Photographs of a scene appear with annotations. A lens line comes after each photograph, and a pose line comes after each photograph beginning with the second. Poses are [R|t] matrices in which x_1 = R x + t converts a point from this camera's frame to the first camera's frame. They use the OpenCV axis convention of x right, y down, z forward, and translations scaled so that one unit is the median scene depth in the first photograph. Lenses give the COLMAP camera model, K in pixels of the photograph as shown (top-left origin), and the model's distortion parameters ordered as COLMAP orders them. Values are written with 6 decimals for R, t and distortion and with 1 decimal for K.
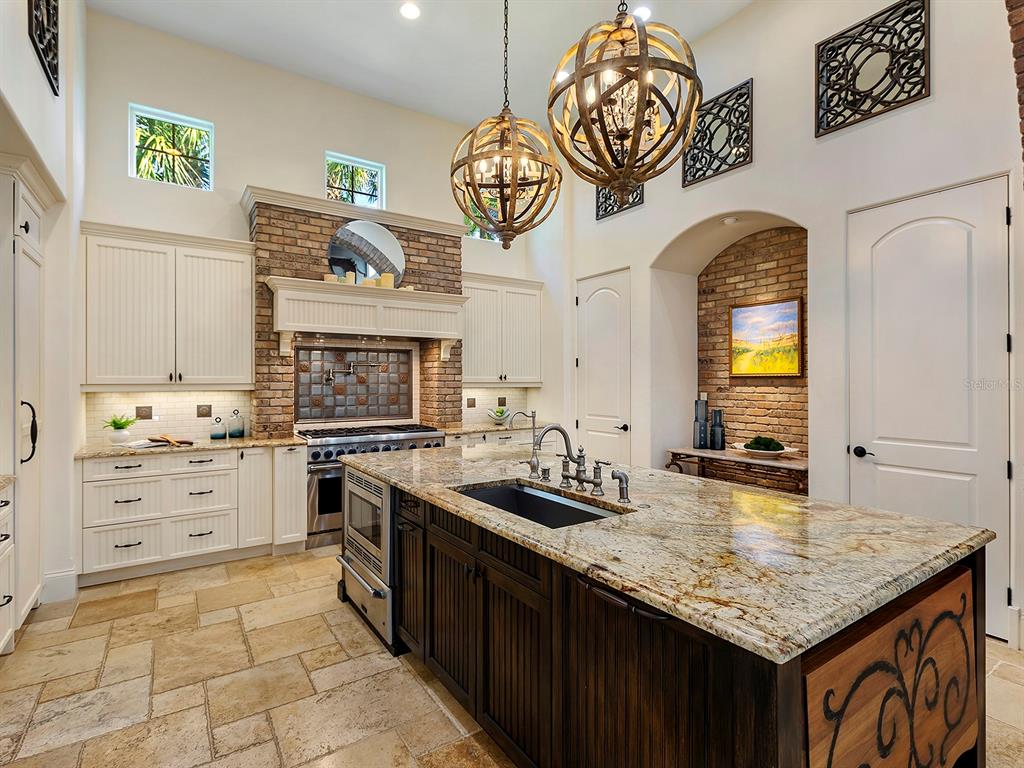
lens RADIAL K [[506.5, 0, 514.9], [0, 506.5, 380.1], [0, 0, 1]] dist [0.006530, -0.002871]
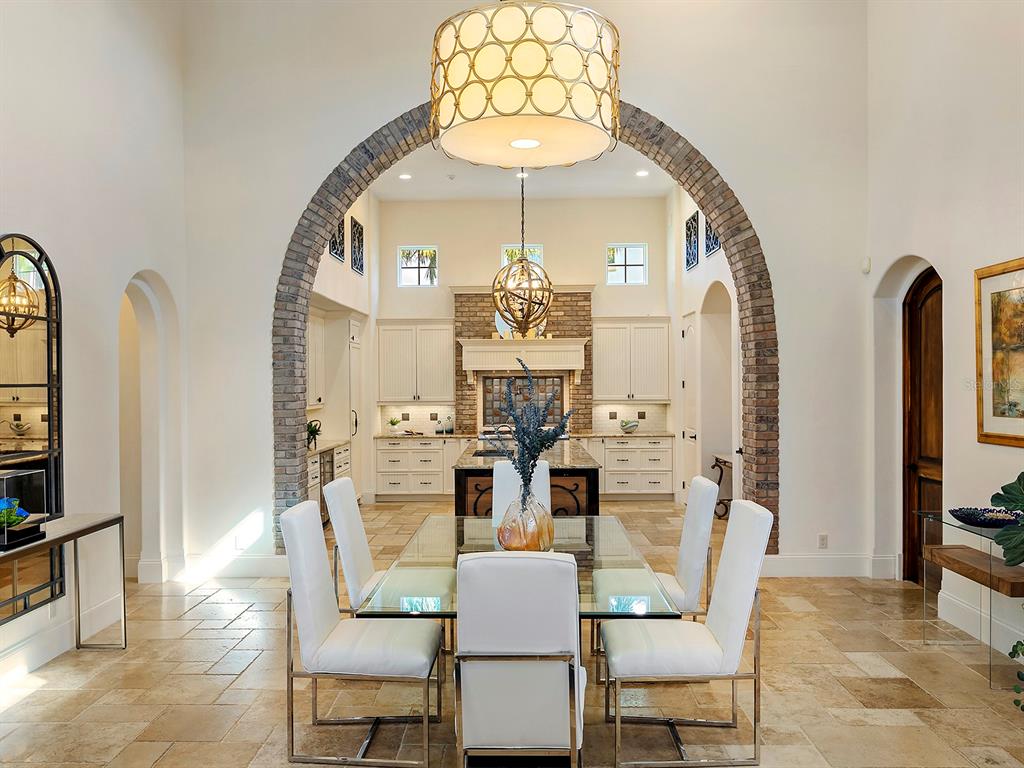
lens RADIAL K [[775.7, 0, 512.0], [0, 775.7, 391.6], [0, 0, 1]] dist [0.008112, -0.000758]
pose [[0.822168, 0.001663, -0.569243, 1.105247], [0.005007, 0.999936, 0.010153, -0.049682], [0.569223, -0.011198, 0.822107, -1.008022]]
